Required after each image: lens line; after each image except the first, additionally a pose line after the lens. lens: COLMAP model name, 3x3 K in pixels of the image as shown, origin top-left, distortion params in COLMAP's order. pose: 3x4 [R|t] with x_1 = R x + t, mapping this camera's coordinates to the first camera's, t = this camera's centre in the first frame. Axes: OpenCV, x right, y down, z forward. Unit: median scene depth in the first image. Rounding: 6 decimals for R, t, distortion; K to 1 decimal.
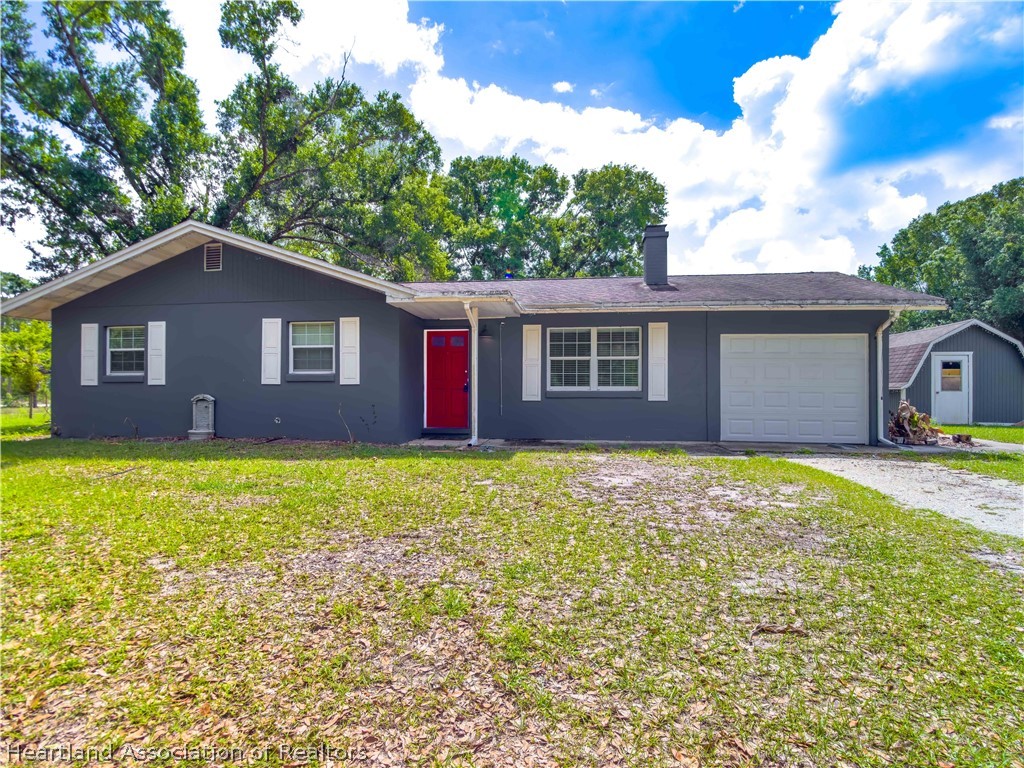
lens RADIAL K [[540.7, 0, 508.0], [0, 540.7, 384.3], [0, 0, 1]] dist [-0.013727, -0.012116]
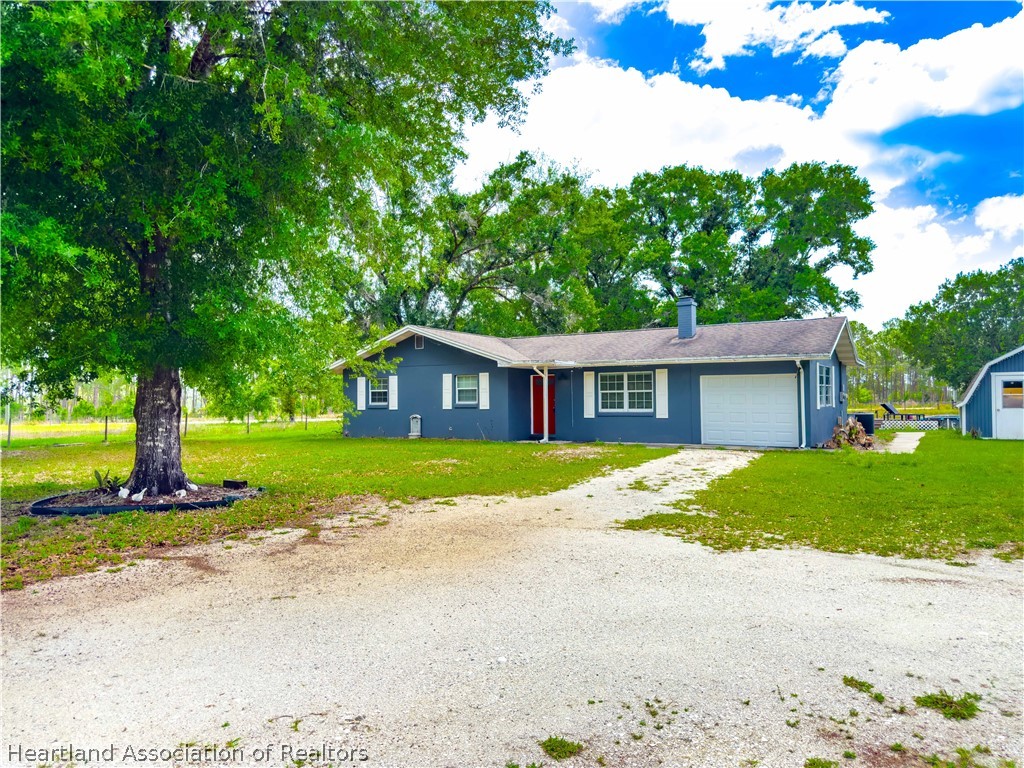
lens RADIAL K [[715.9, 0, 514.5], [0, 715.9, 396.5], [0, 0, 1]] dist [0.130479, -0.000758]
pose [[0.918998, -0.012508, -0.394063, 0.690505], [0.017553, 0.999804, 0.009200, -0.058194], [0.393871, -0.015371, 0.919037, -1.087133]]
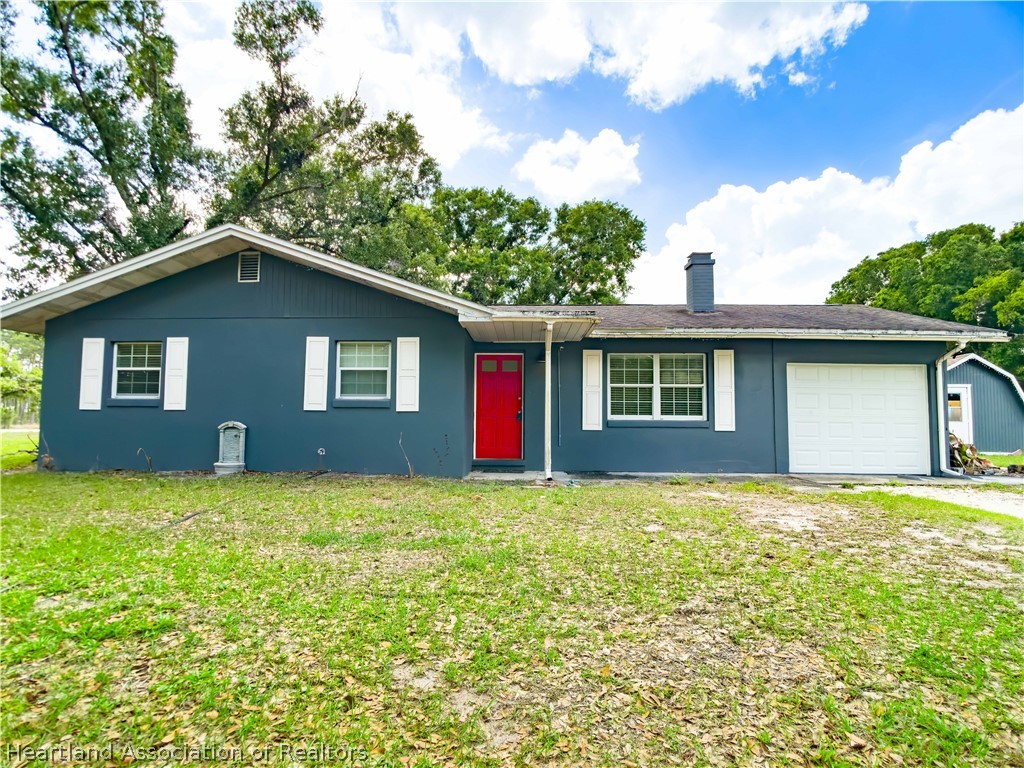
lens RADIAL K [[524.7, 0, 501.9], [0, 524.7, 387.8], [0, 0, 1]] dist [-0.018344, -0.008678]
pose [[0.995422, 0.012168, 0.094801, -0.198736], [-0.007610, 0.998804, -0.048288, 0.001790], [-0.095275, 0.047345, 0.994324, 0.105702]]
